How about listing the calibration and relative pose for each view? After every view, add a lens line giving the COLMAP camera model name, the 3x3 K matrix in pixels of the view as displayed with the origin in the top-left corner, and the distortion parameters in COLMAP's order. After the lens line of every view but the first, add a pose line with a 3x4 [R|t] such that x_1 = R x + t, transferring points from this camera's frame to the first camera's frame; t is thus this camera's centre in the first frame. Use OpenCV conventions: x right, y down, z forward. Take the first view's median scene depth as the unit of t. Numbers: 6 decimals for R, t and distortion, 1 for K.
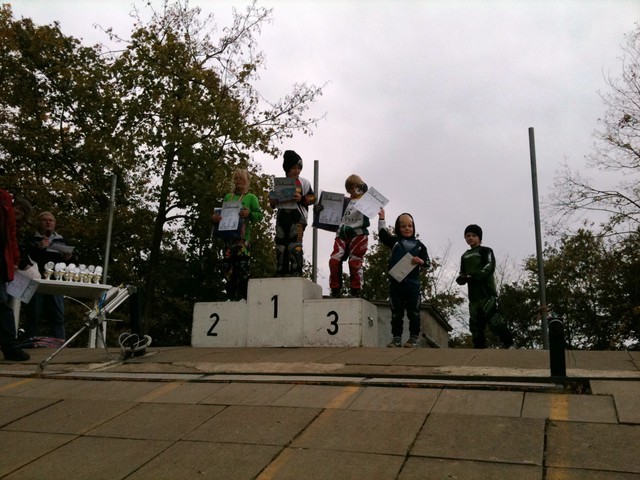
lens RADIAL K [[715.0, 0, 310.1], [0, 715.0, 242.9], [0, 0, 1]] dist [0.030416, 0.000000]
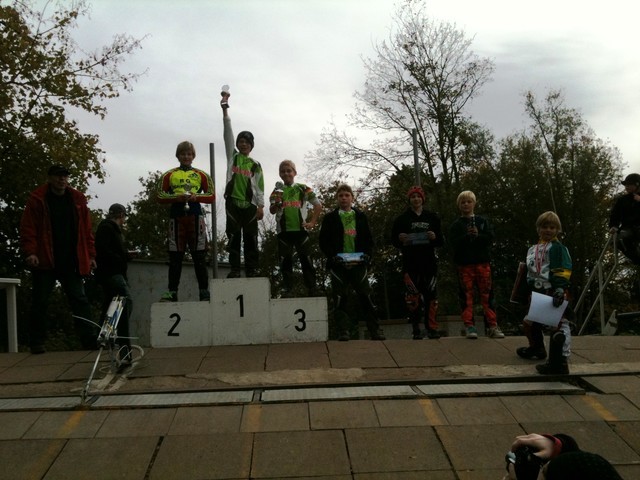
lens RADIAL K [[715.0, 0, 332.7], [0, 715.0, 255.3], [0, 0, 1]] dist [0.030416, 0.000000]
pose [[0.919211, -0.014184, 0.393509, -0.324488], [-0.027483, 0.994603, 0.100049, -0.088998], [-0.392804, -0.102781, 0.913860, 0.004958]]
